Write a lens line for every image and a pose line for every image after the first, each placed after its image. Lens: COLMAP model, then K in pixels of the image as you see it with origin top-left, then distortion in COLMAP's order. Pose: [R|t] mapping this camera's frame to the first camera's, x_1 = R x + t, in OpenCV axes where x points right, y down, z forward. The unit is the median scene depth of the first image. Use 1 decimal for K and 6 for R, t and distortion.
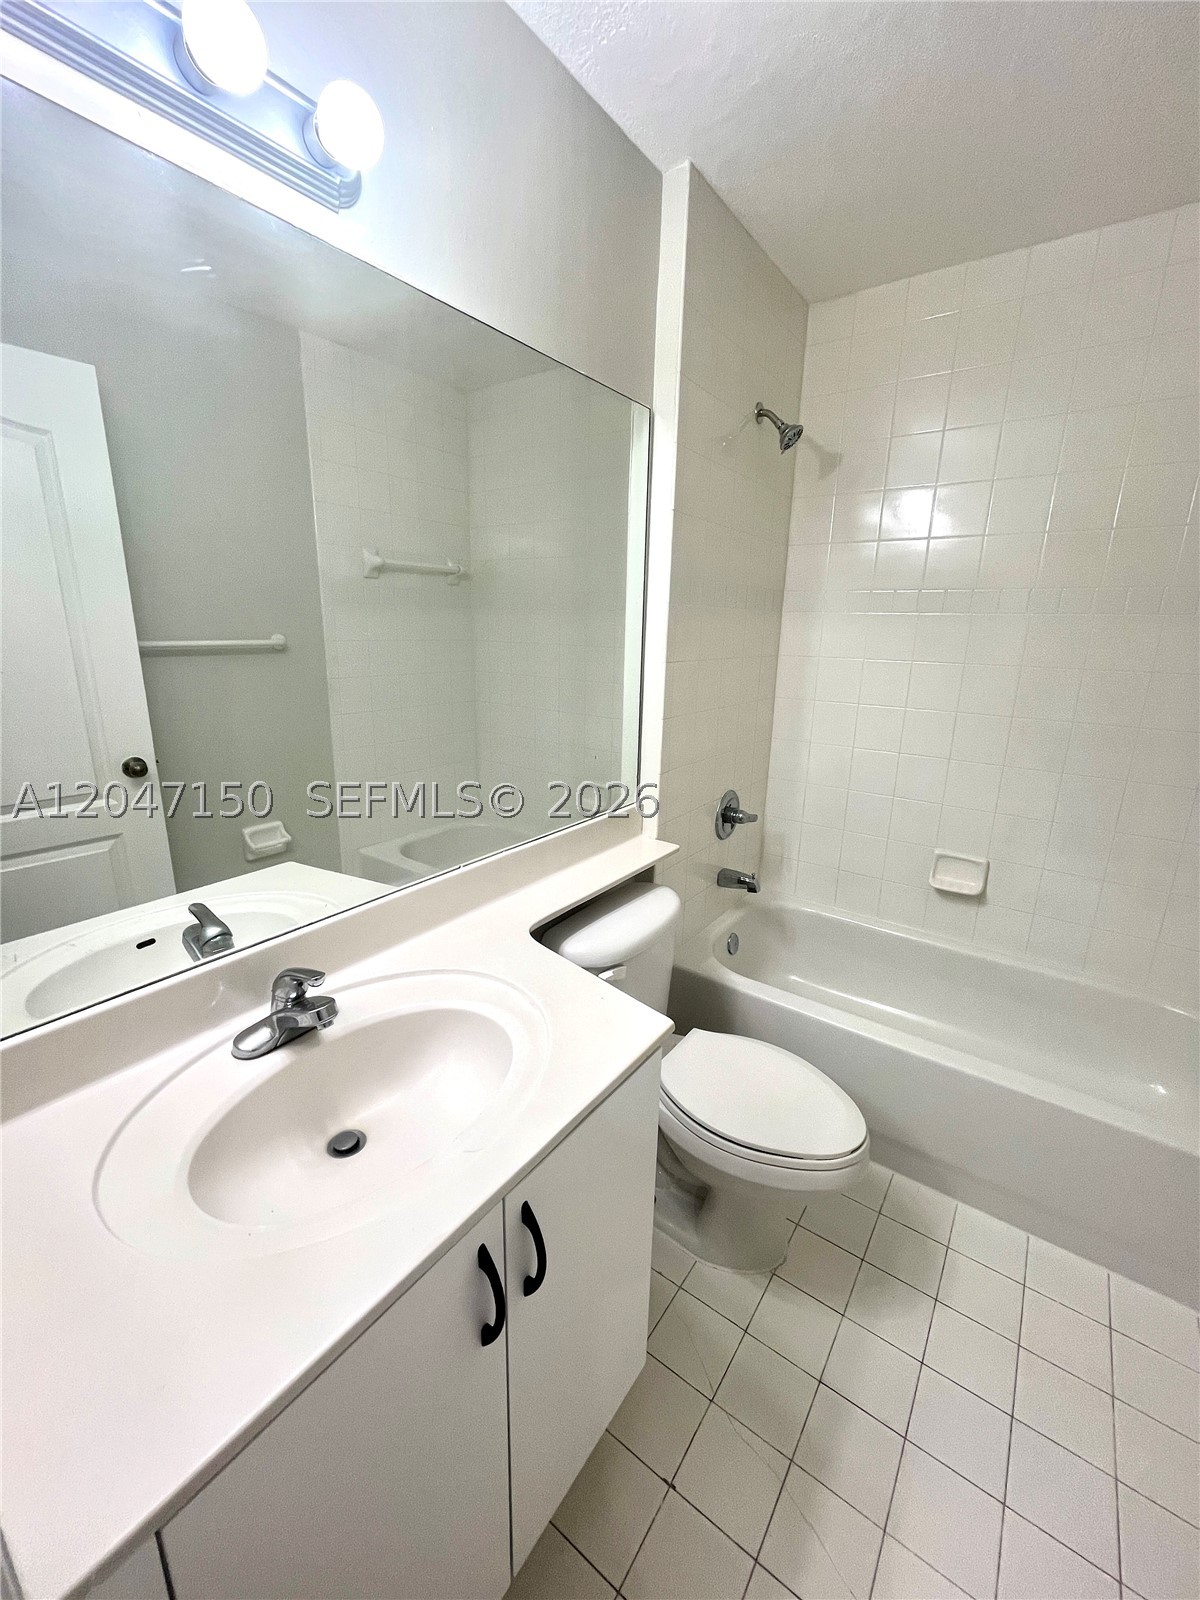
lens RADIAL K [[650.0, 0, 604.4], [0, 650.0, 798.5], [0, 0, 1]] dist [-0.001983, 0.000303]
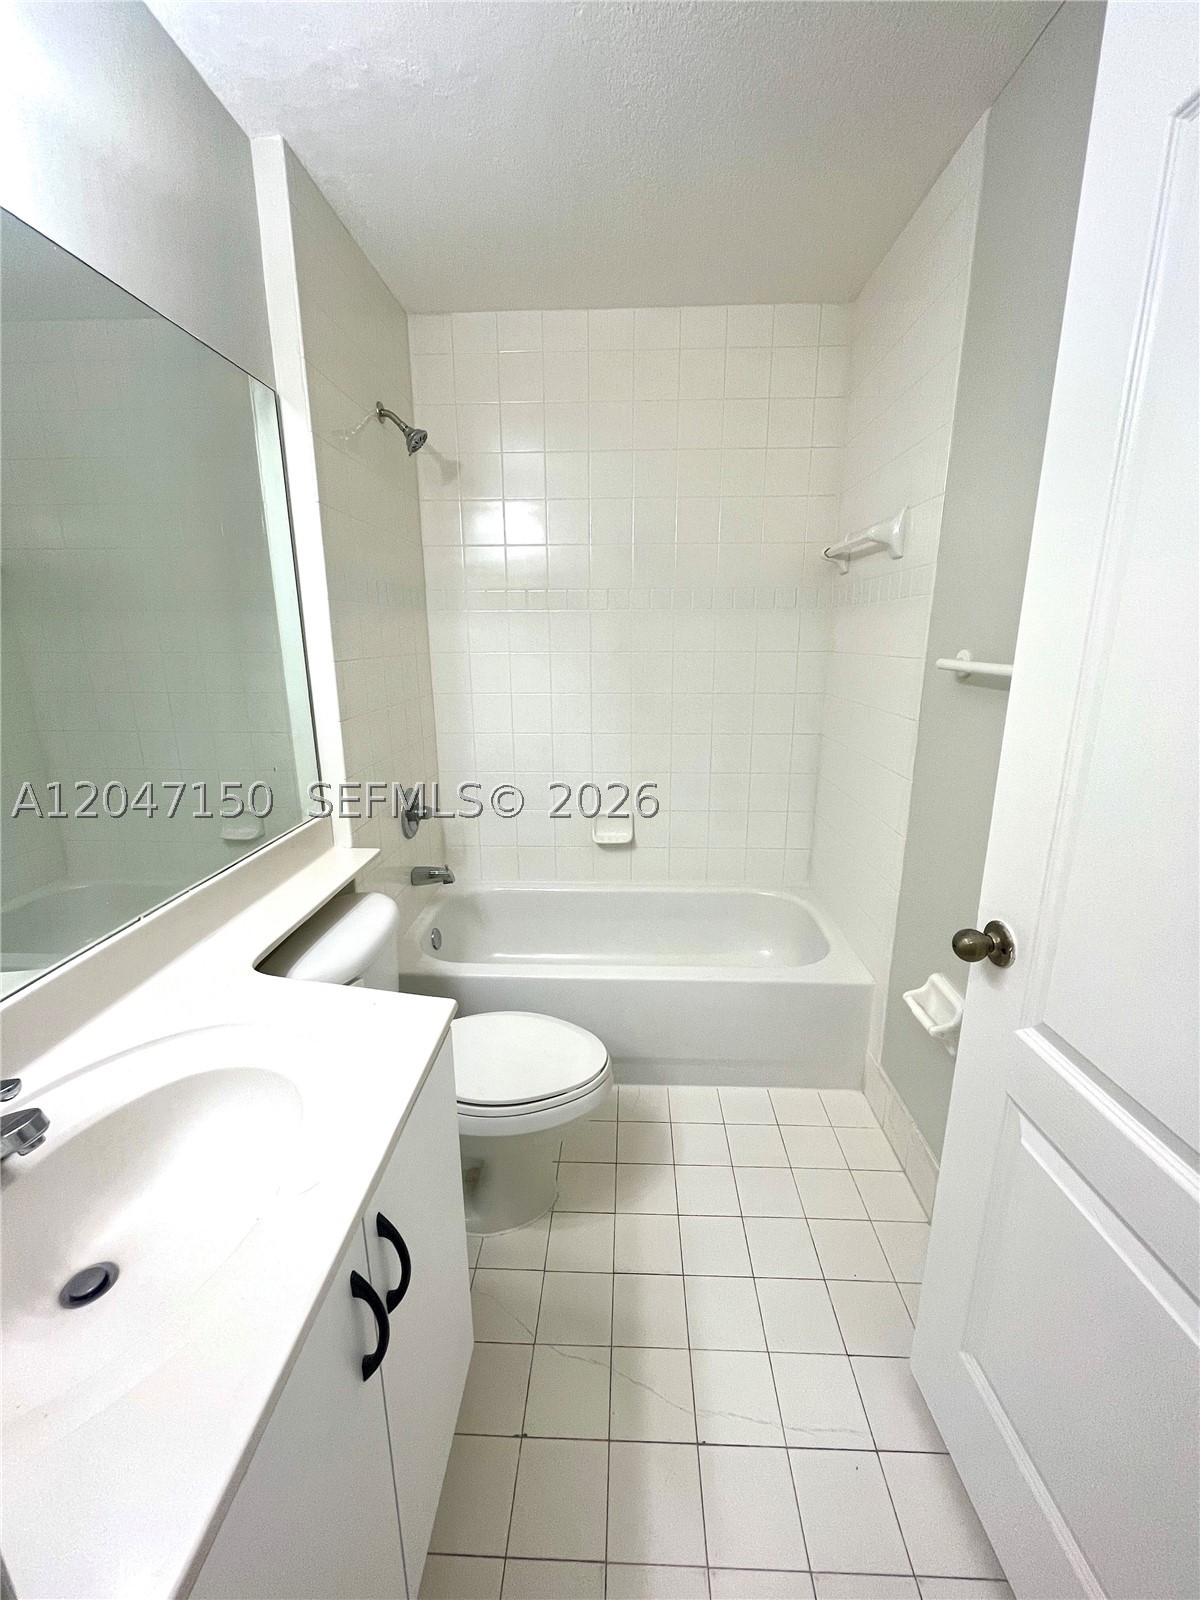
lens RADIAL K [[650.0, 0, 604.4], [0, 650.0, 798.5], [0, 0, 1]] dist [-0.001983, 0.000303]
pose [[0.834394, -0.159958, 0.527446, -0.101091], [0.163490, 0.985721, 0.040306, 0.013559], [-0.526362, 0.052601, 0.848632, -0.007338]]
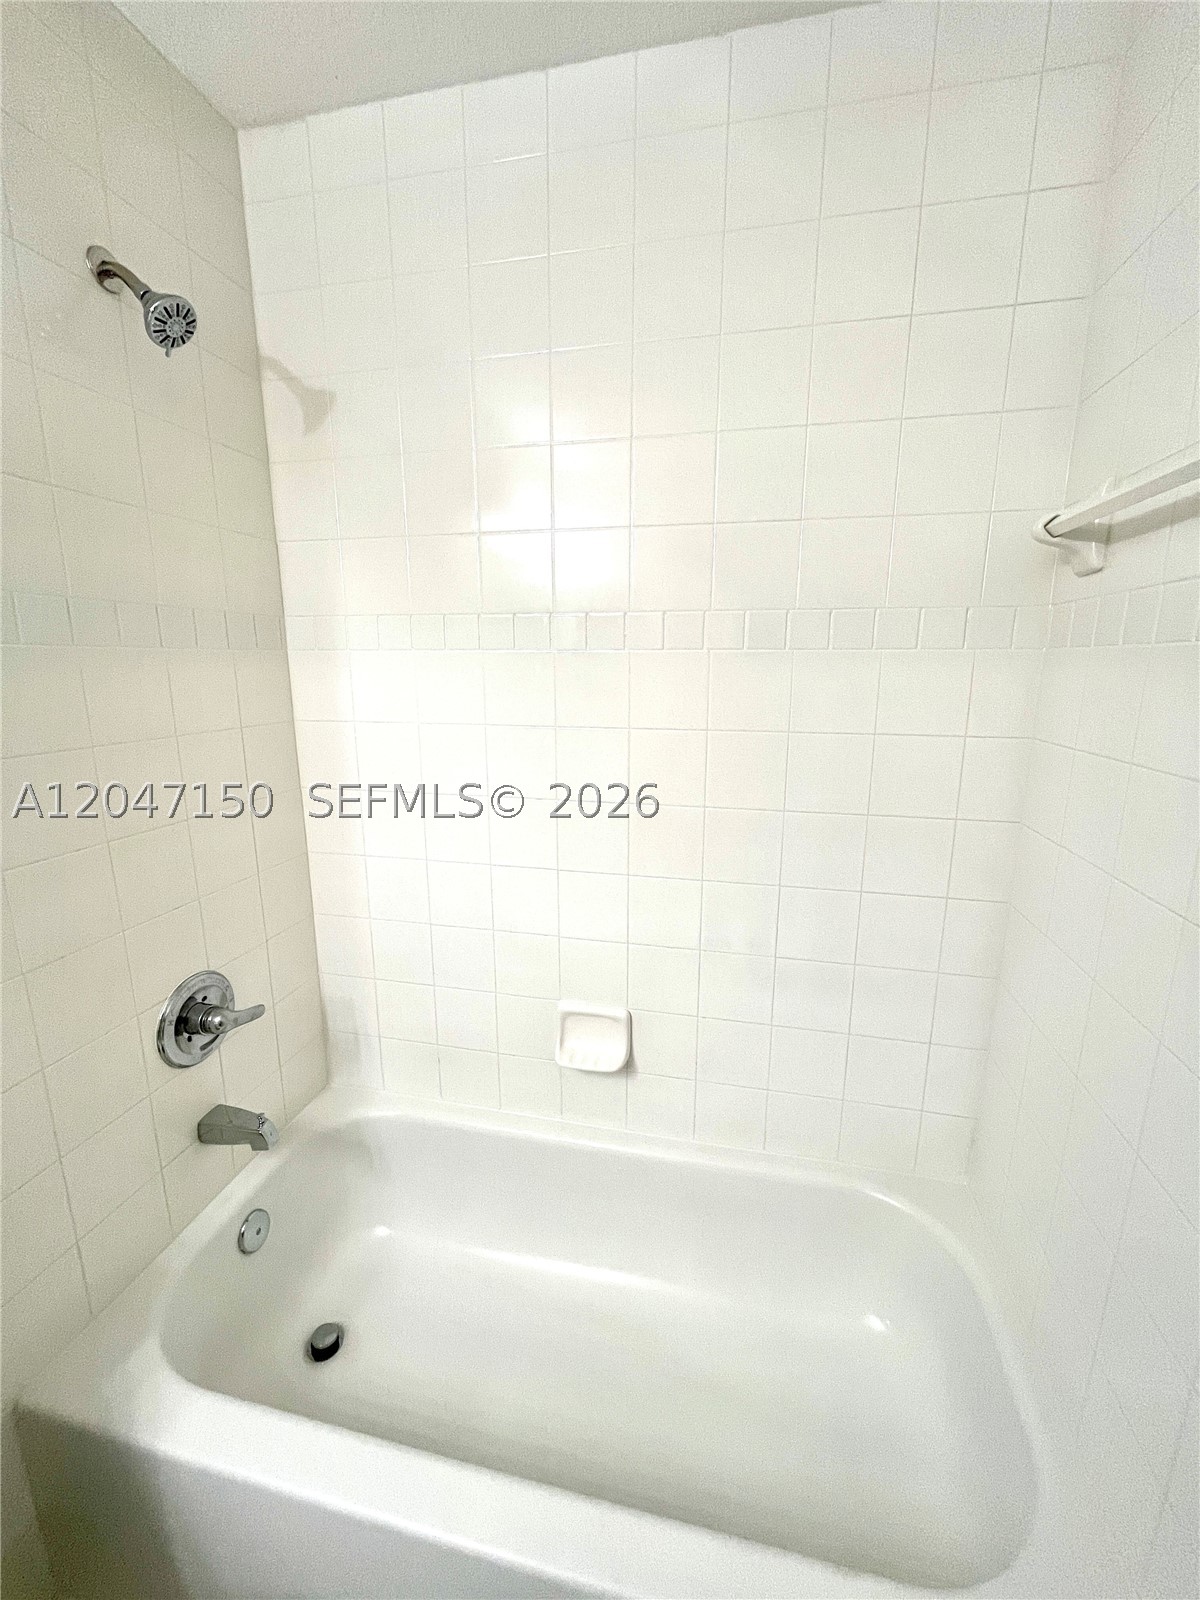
lens RADIAL K [[650.0, 0, 604.4], [0, 650.0, 798.5], [0, 0, 1]] dist [-0.001983, 0.000303]
pose [[0.921275, -0.101456, 0.375445, 0.375192], [0.118309, 0.992732, -0.022044, -0.124577], [-0.370480, 0.064727, 0.926583, 0.414892]]
